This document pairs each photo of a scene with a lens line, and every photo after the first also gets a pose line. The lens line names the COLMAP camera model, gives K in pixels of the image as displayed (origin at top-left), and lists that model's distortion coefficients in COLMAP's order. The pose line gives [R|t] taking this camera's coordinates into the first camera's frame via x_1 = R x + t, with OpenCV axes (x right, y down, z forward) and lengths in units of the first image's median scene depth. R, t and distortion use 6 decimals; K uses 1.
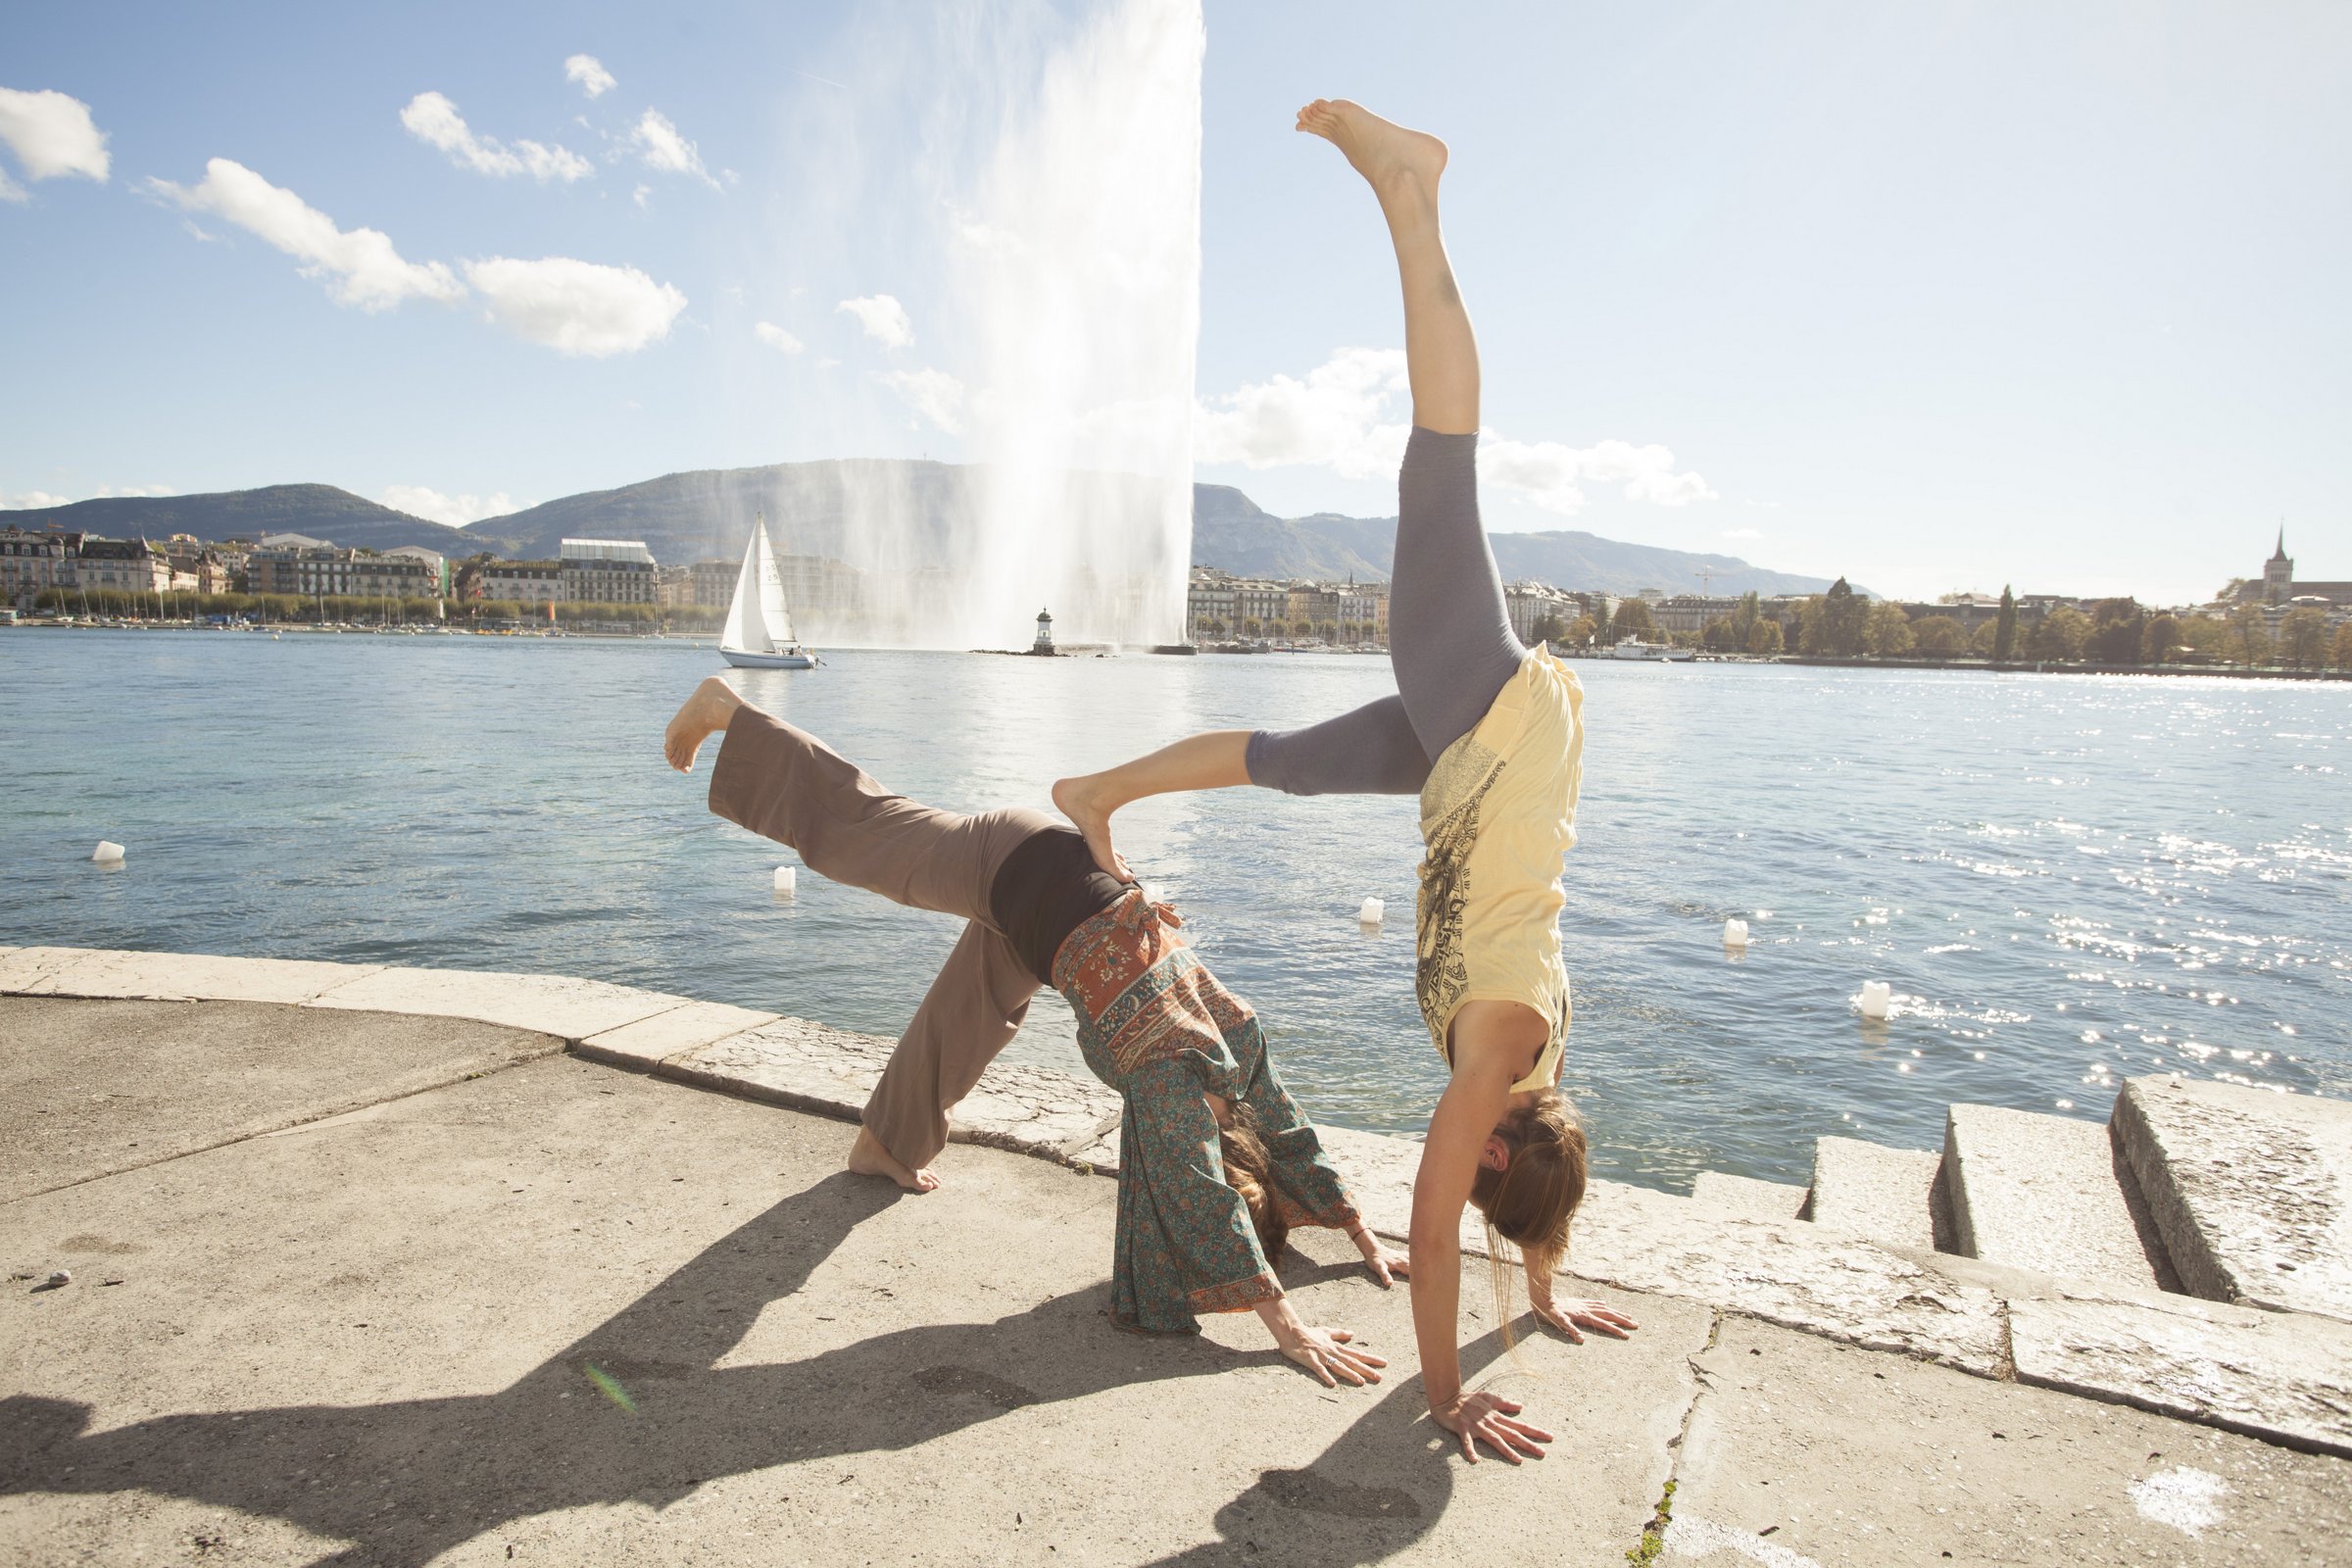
lens RADIAL K [[1554.0, 0, 1172.6], [0, 1554.0, 771.3], [0, 0, 1]] dist [-0.051172, 0.050505]
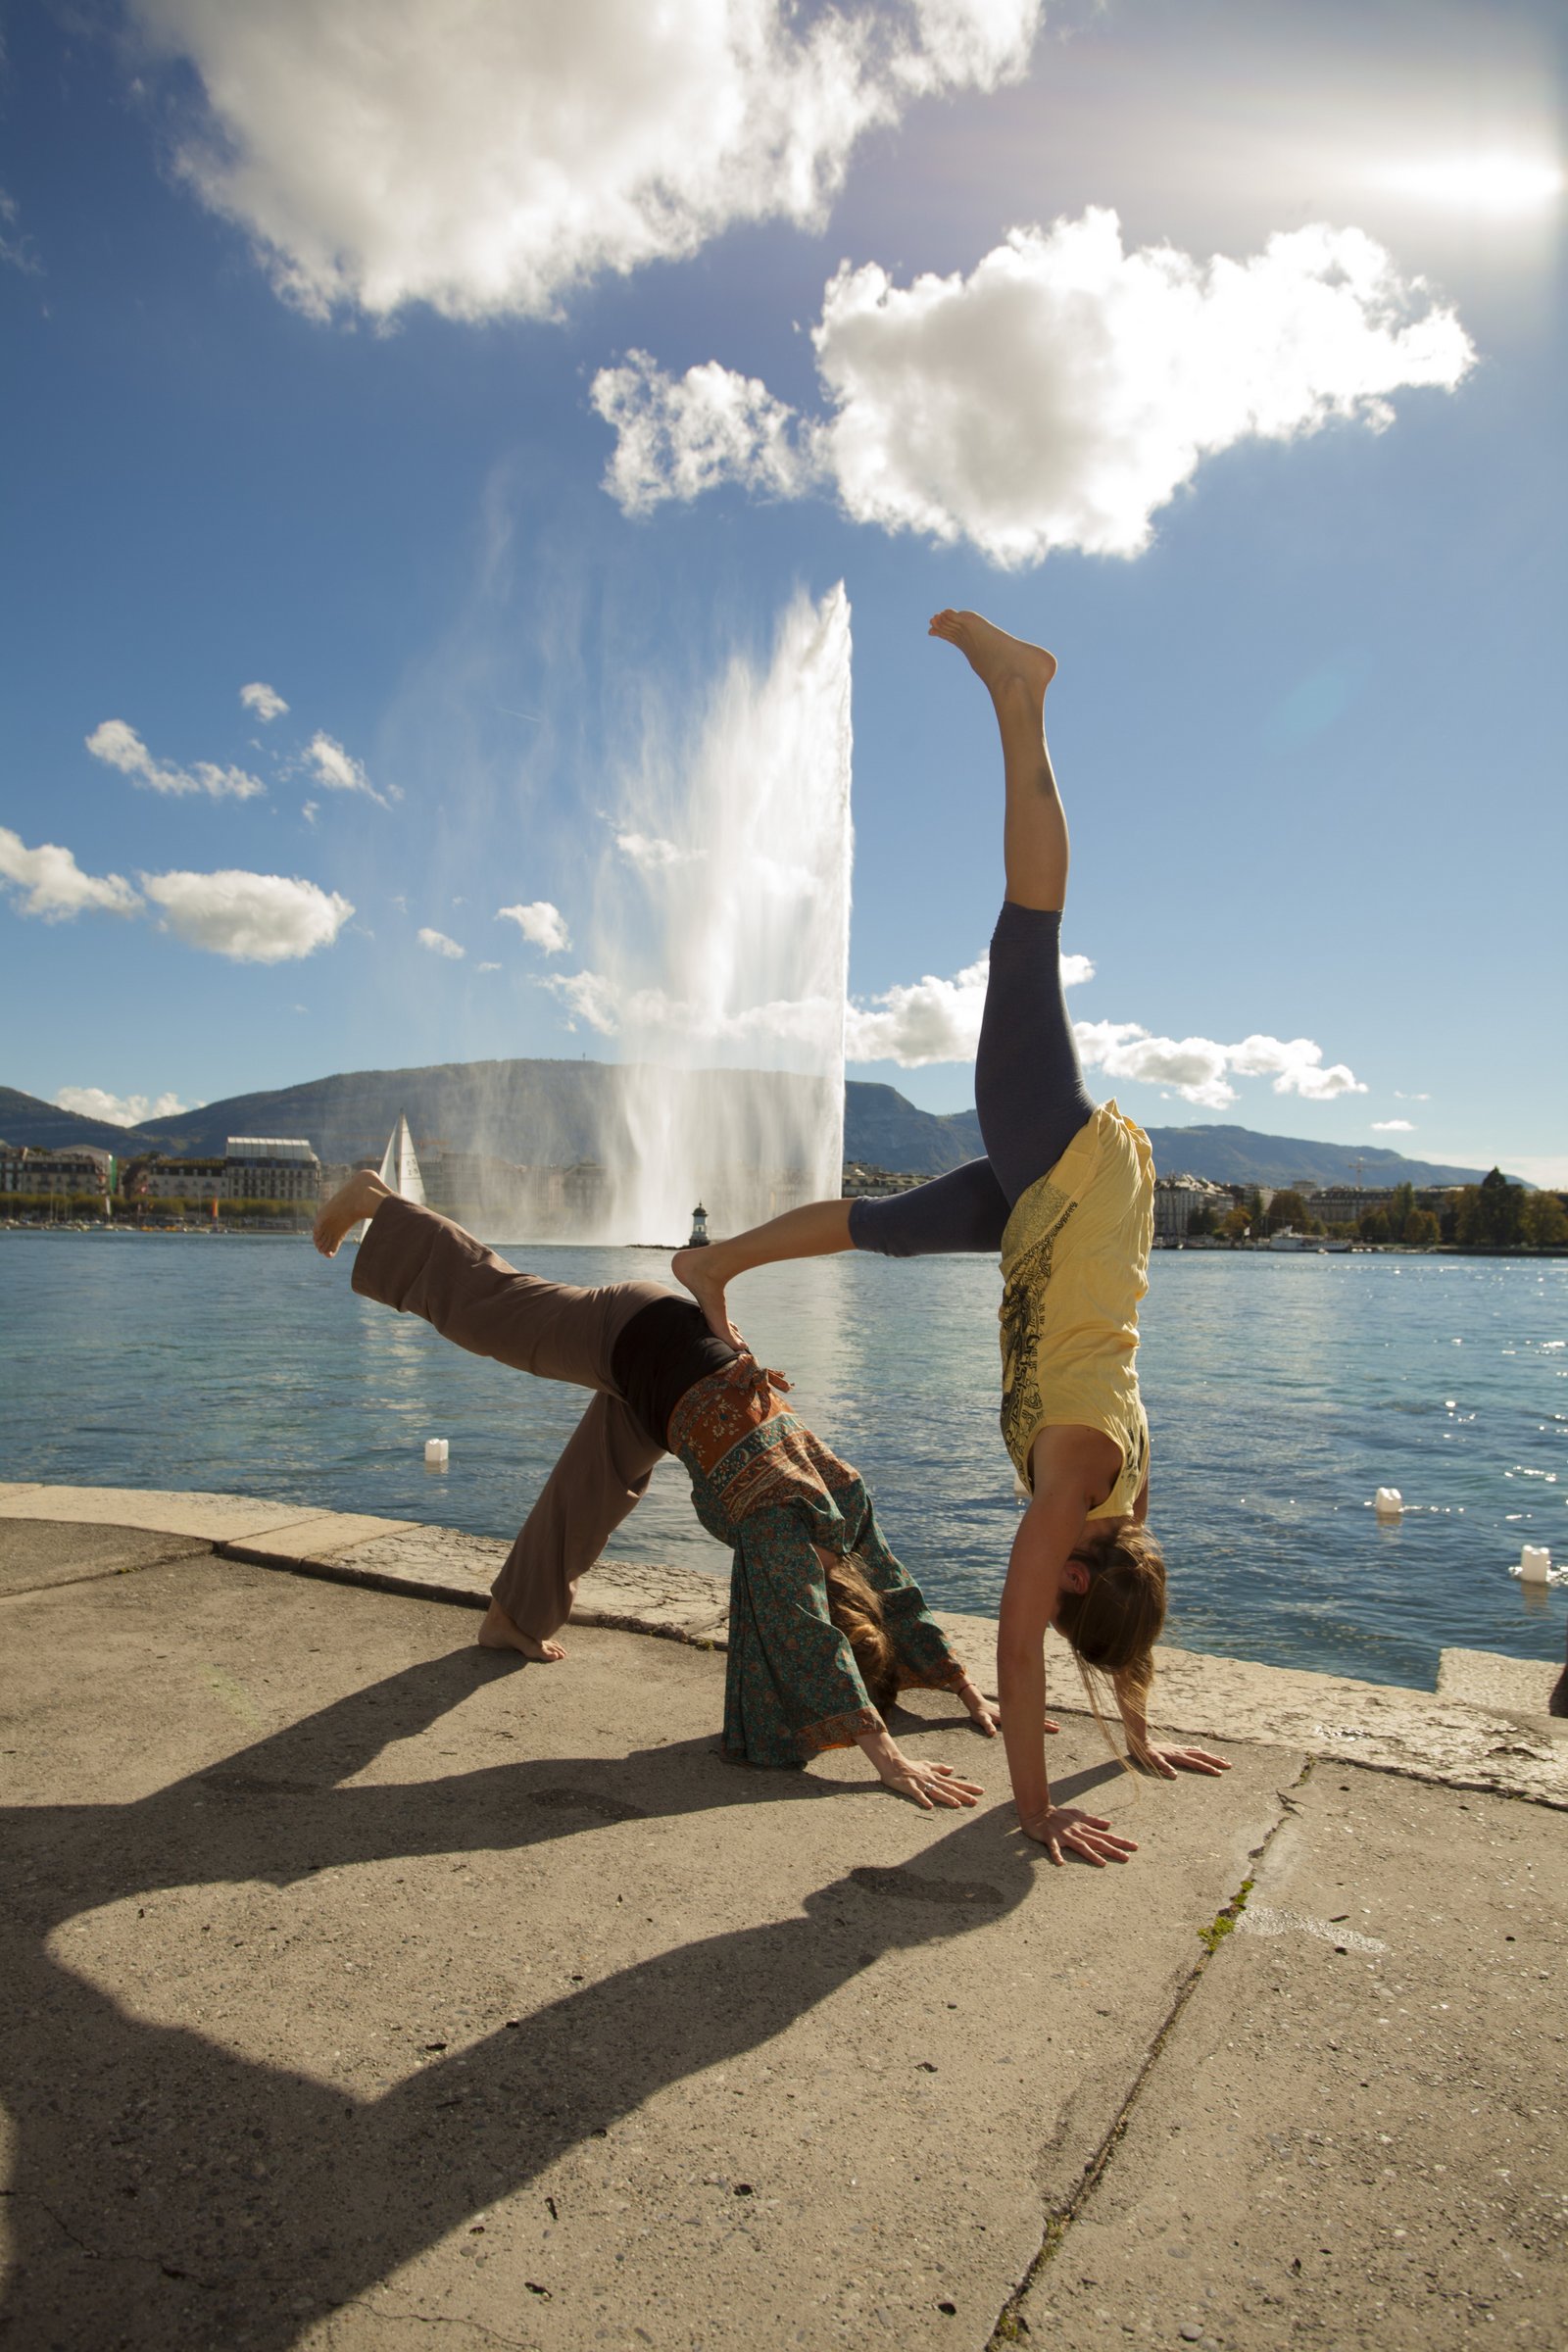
lens RADIAL K [[1554.0, 0, 794.5], [0, 1554.0, 1195.8], [0, 0, 1]] dist [-0.051172, 0.050505]
pose [[0.999737, -0.006325, -0.022053, 0.026305], [0.003814, 0.993692, -0.112076, 0.071627], [0.022623, 0.111963, 0.993455, -0.057387]]
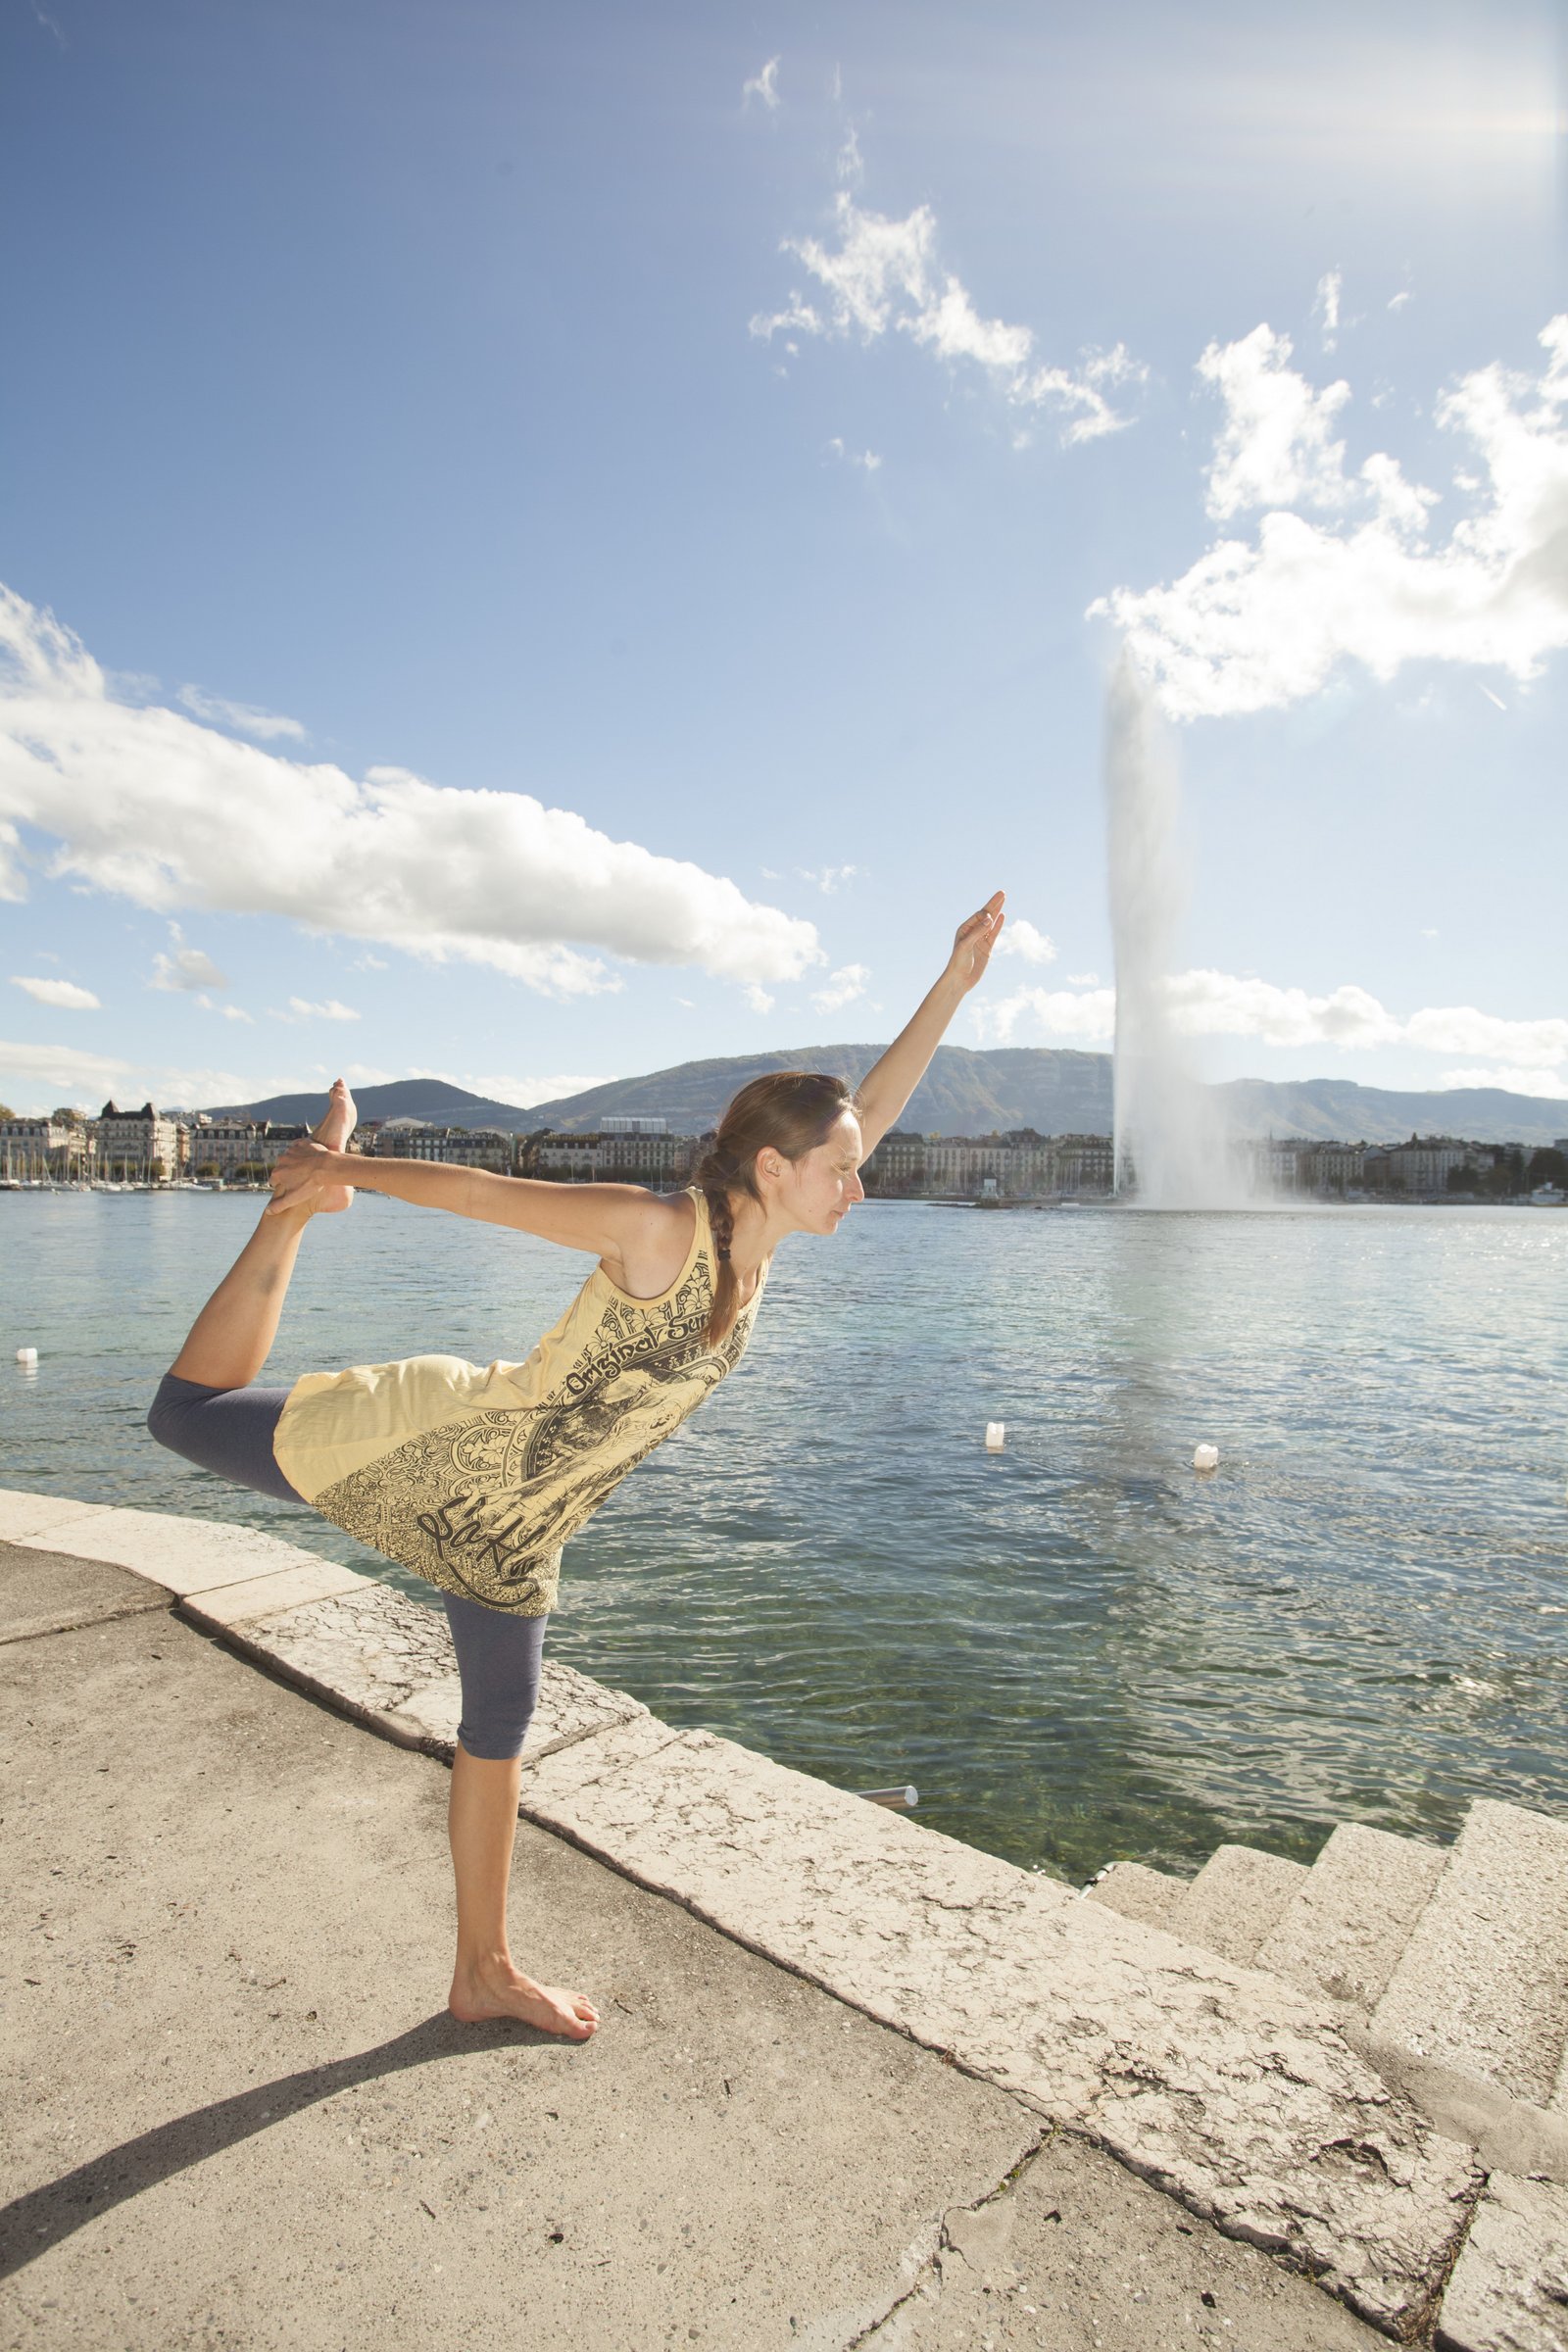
lens RADIAL K [[1313.1, 0, 773.0], [0, 1313.1, 1163.3], [0, 0, 1]] dist [-0.050211, 0.025243]
pose [[0.965843, -0.016416, -0.258607, 0.308442], [-0.011116, 0.994448, -0.104639, -0.046626], [0.258889, 0.103939, 0.960298, 0.233871]]
